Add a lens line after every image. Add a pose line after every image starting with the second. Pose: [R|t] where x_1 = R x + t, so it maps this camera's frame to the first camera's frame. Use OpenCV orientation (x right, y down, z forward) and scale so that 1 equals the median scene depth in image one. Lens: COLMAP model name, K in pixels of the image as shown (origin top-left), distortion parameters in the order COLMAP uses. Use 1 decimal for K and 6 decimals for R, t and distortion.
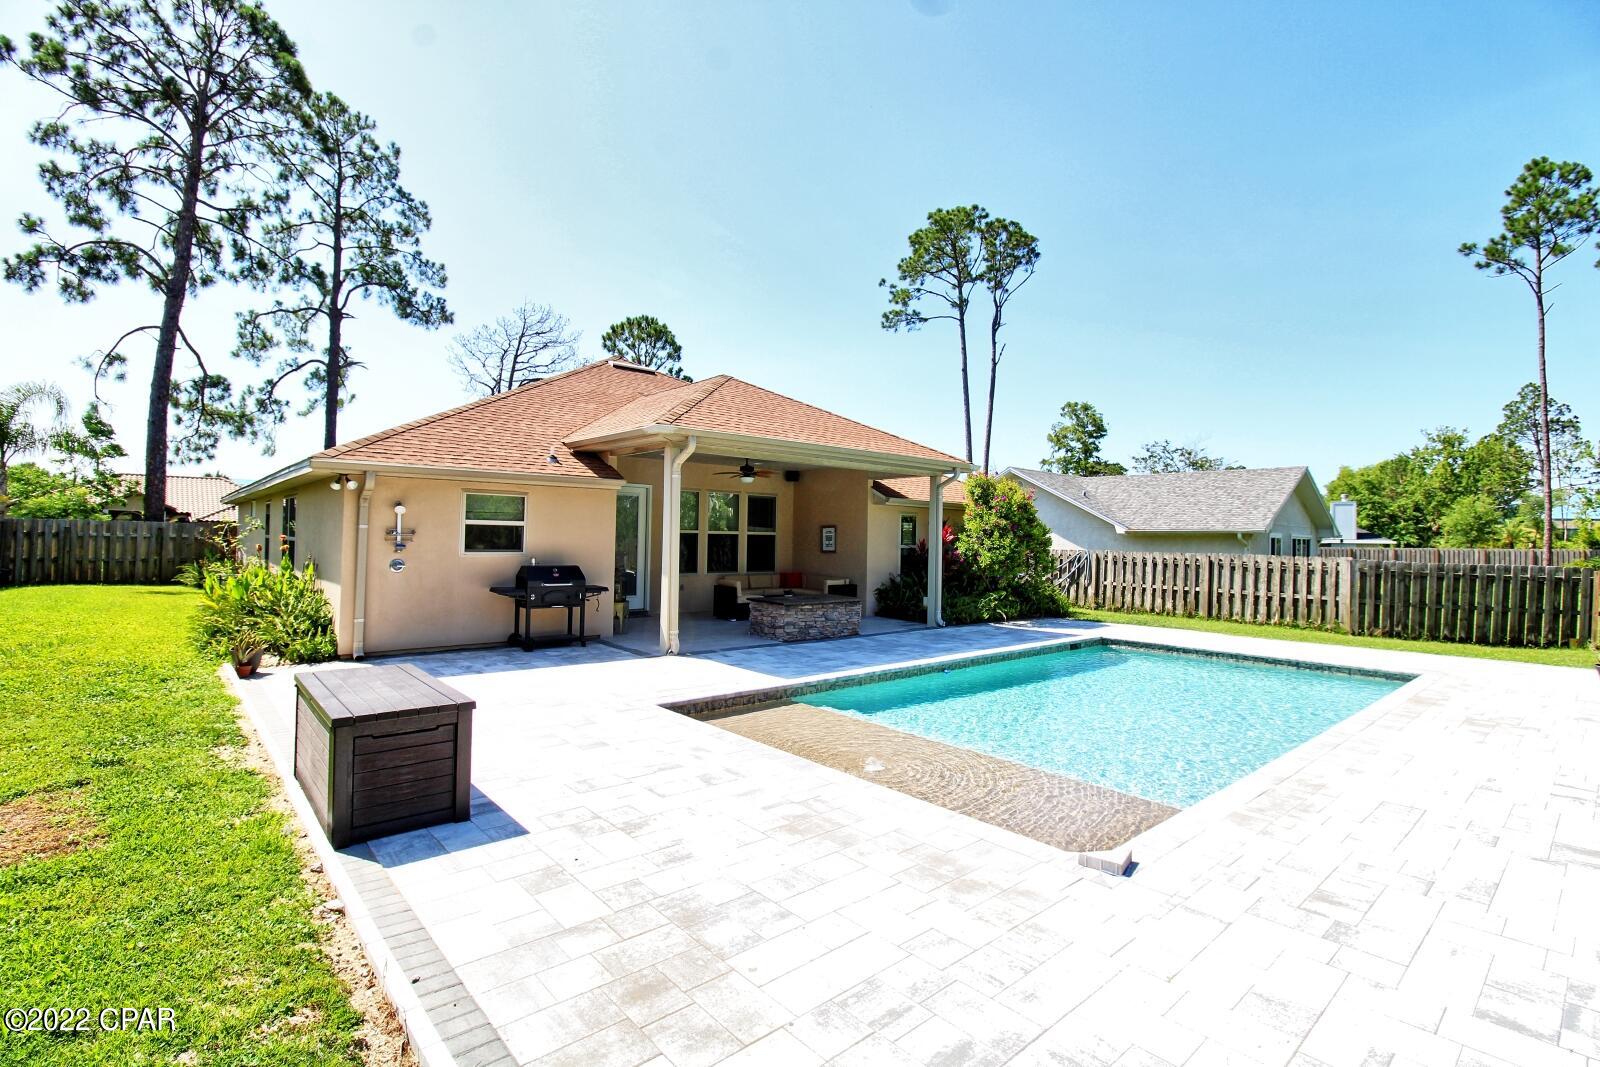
lens RADIAL K [[734.6, 0, 800.0], [0, 734.6, 533.5], [0, 0, 1]] dist [0.000128, -0.000002]
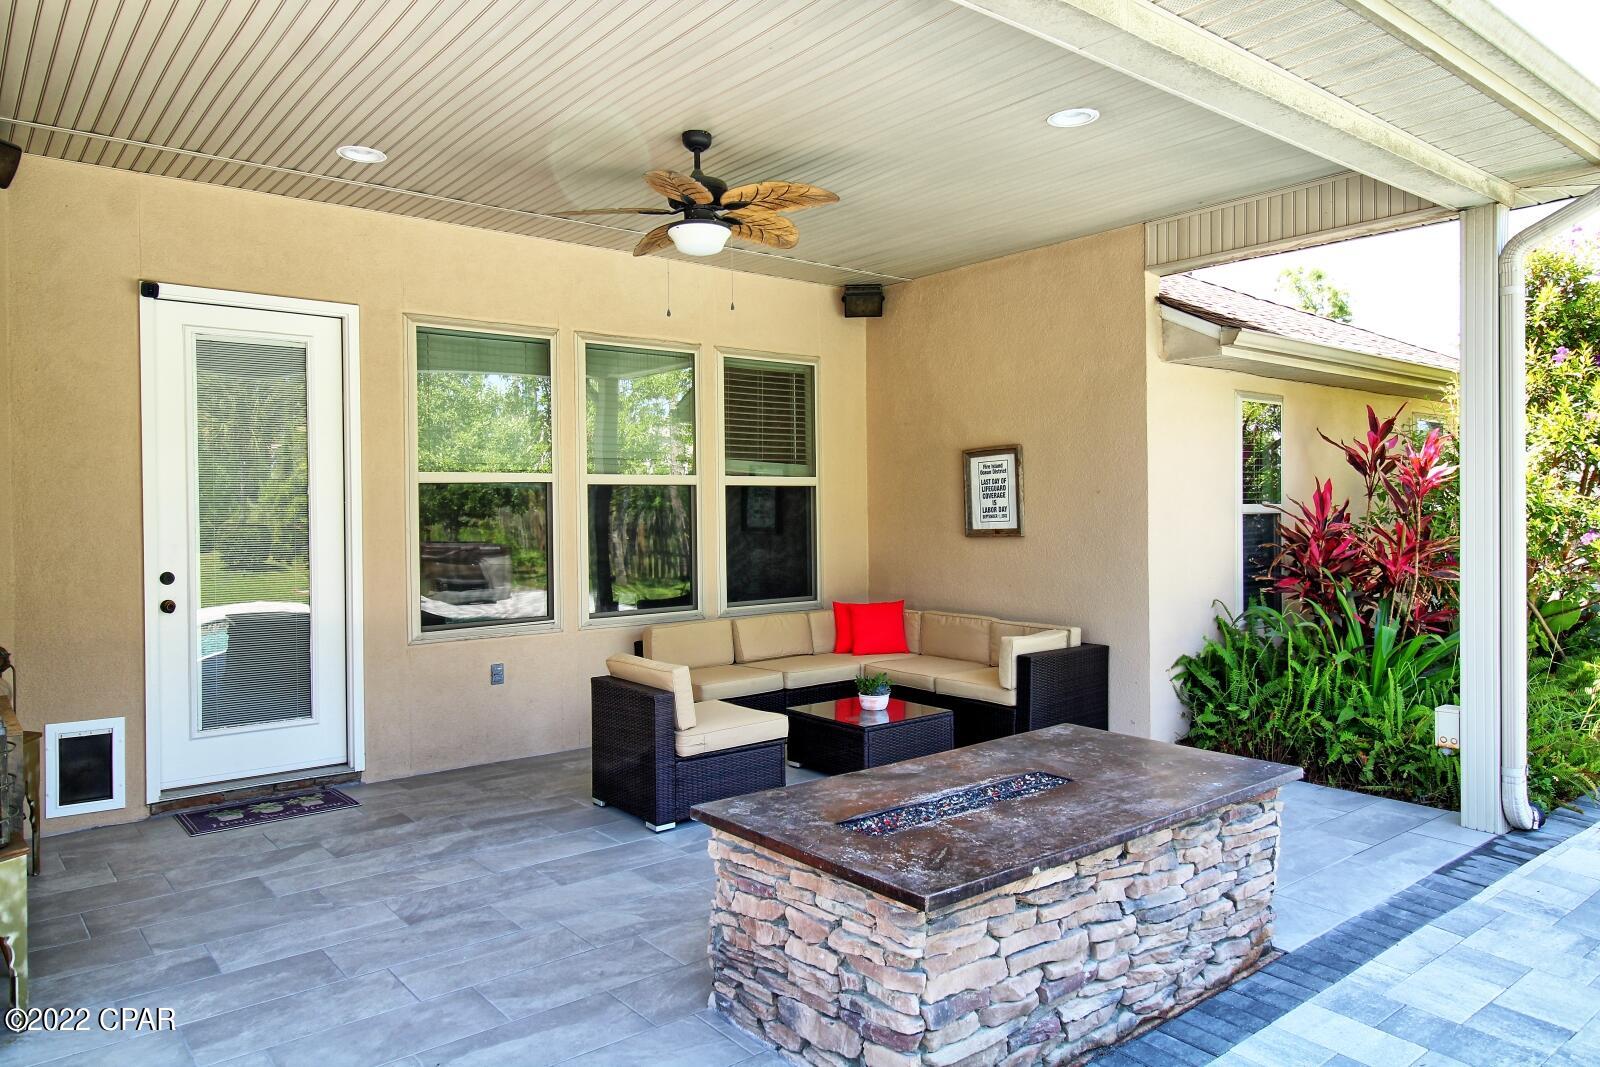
lens RADIAL K [[1068.7, 0, 800.0], [0, 1068.7, 533.5], [0, 0, 1]] dist [0.002570, 0.000286]
pose [[0.999138, -0.027784, -0.030827, -0.027962], [0.028583, 0.999259, 0.025785, 0.011773], [0.030088, -0.026644, 0.999192, 0.577358]]
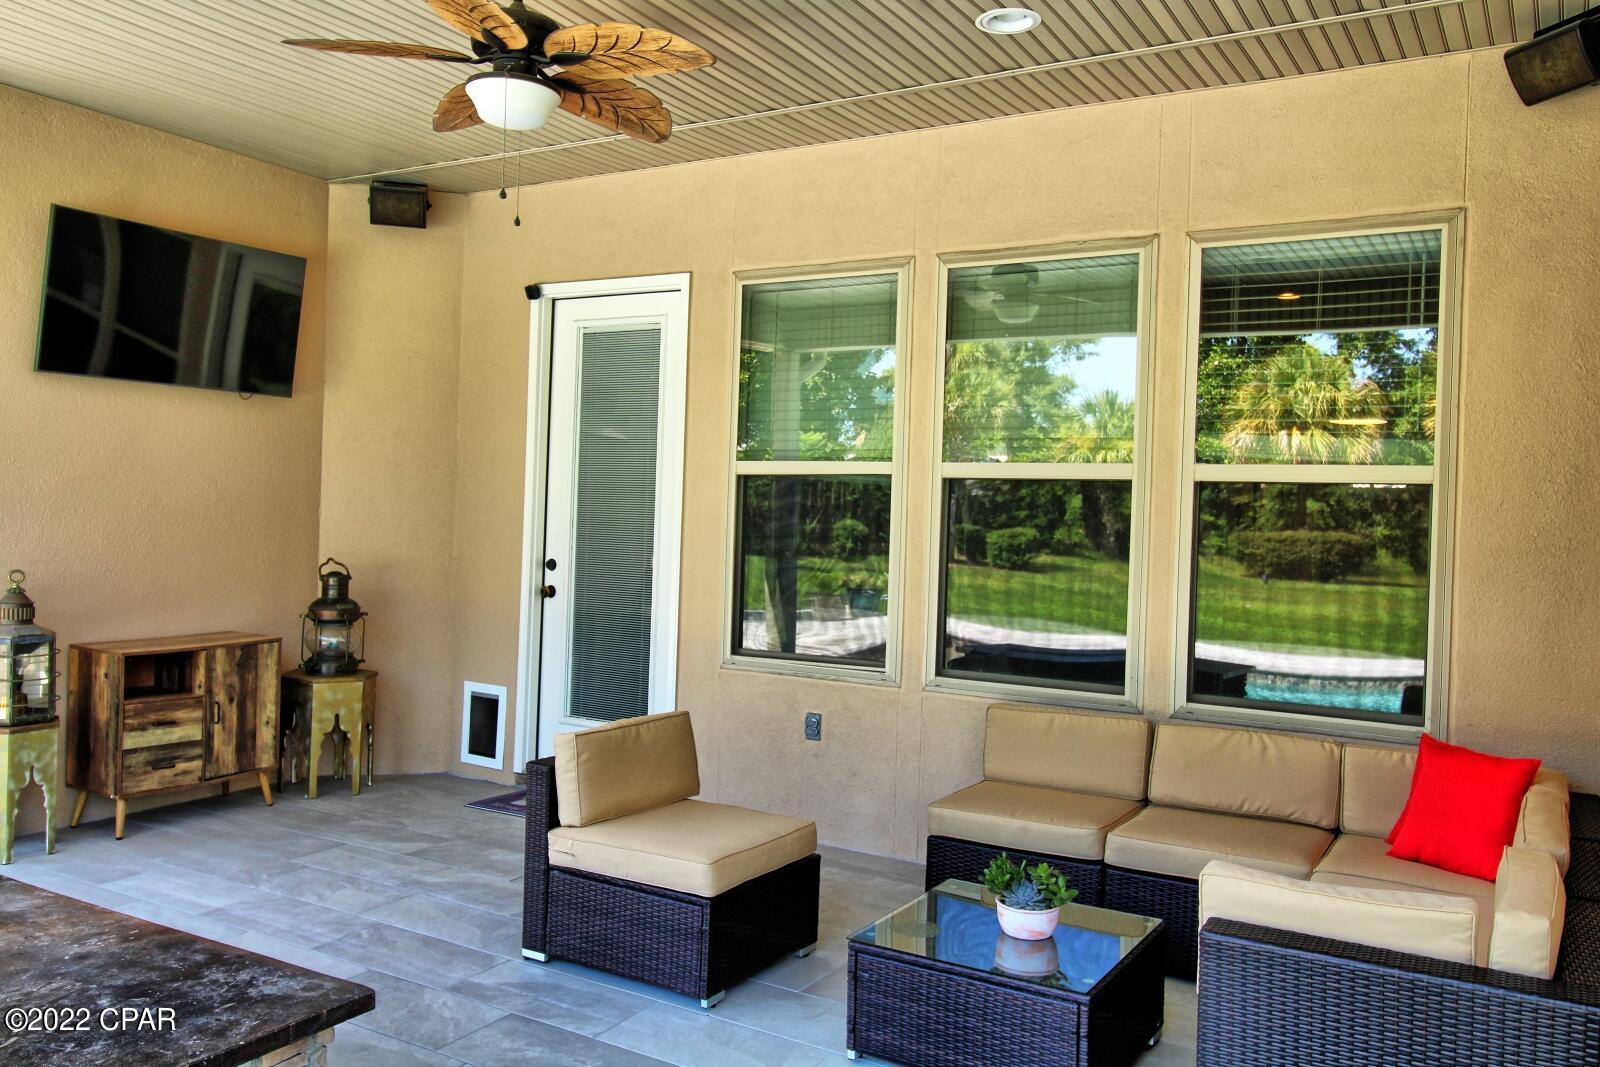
lens RADIAL K [[1255.6, 0, 800.0], [0, 1255.6, 533.5], [0, 0, 1]] dist [-0.001033, -0.004368]
pose [[0.315663, 0.006595, -0.948849, 0.183096], [-0.024017, 0.999711, -0.001042, 0.017081], [0.948567, 0.023117, 0.315730, 0.856803]]
